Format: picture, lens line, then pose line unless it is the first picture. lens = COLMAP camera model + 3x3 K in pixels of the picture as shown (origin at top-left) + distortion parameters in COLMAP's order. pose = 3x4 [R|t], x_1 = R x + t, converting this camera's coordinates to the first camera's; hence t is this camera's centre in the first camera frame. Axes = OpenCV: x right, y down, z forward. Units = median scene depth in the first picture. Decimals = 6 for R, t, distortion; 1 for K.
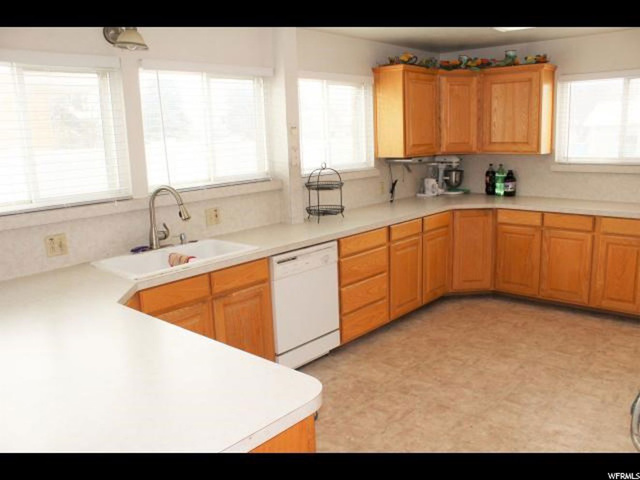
lens RADIAL K [[531.1, 0, 314.8], [0, 531.1, 246.2], [0, 0, 1]] dist [-0.156628, 0.109187]
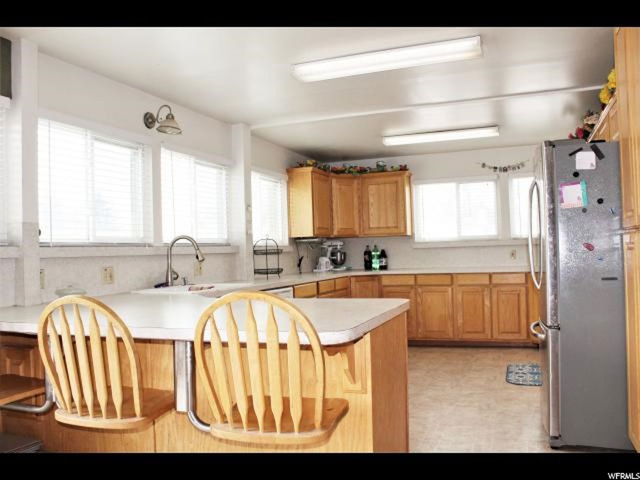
lens RADIAL K [[531.1, 0, 322.4], [0, 531.1, 244.5], [0, 0, 1]] dist [-0.156628, 0.109187]
pose [[0.932463, 0.012657, 0.361043, -0.282261], [0.071685, 0.973031, -0.219252, 0.140227], [-0.354081, 0.230326, 0.906409, -0.190713]]
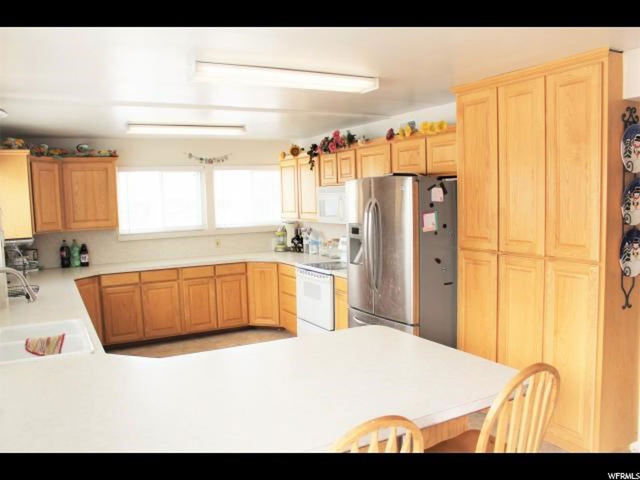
lens RADIAL K [[531.1, 0, 319.8], [0, 531.1, 245.7], [0, 0, 1]] dist [-0.156628, 0.109187]
pose [[0.329564, -0.062559, 0.942058, -0.599797], [0.211471, 0.977342, -0.009078, -0.021601], [-0.920146, 0.202209, 0.335326, 0.137122]]
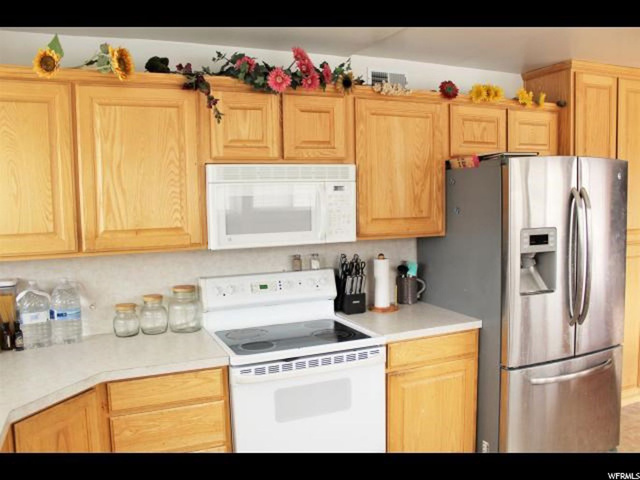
lens RADIAL K [[531.1, 0, 319.7], [0, 531.1, 241.2], [0, 0, 1]] dist [-0.156628, 0.109187]
pose [[-0.913708, 0.014002, 0.406131, 0.286289], [0.132389, 0.955140, 0.264918, -0.221127], [-0.384202, 0.295824, -0.874572, 0.967942]]
